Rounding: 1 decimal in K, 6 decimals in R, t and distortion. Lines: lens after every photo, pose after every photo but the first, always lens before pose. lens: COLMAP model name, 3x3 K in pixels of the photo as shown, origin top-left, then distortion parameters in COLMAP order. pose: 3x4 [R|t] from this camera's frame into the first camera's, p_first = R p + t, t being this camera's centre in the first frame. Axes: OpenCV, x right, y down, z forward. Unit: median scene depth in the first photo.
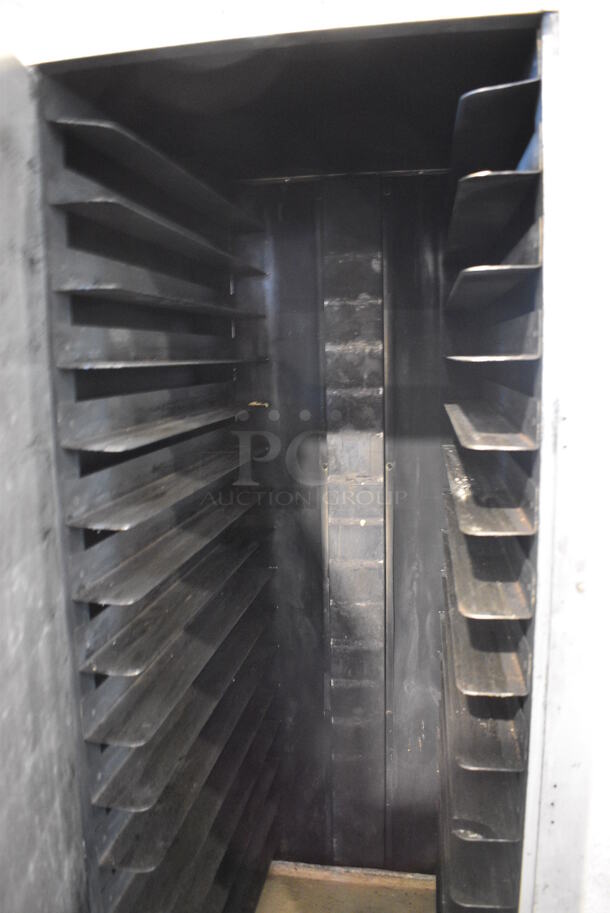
lens RADIAL K [[706.3, 0, 306.1], [0, 706.3, 459.3], [0, 0, 1]] dist [-0.100033, 0.015124]
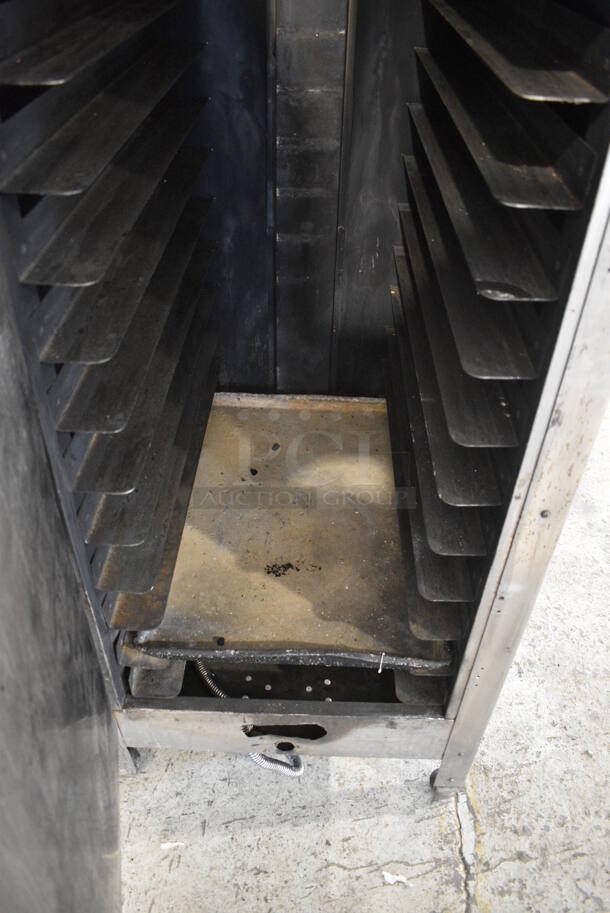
lens RADIAL K [[706.3, 0, 304.7], [0, 706.3, 453.7], [0, 0, 1]] dist [-0.100033, 0.015124]
pose [[0.989554, -0.056403, 0.132674, -0.062397], [-0.022778, 0.847562, 0.530208, 0.140490], [-0.142354, -0.527691, 0.837423, 0.113860]]
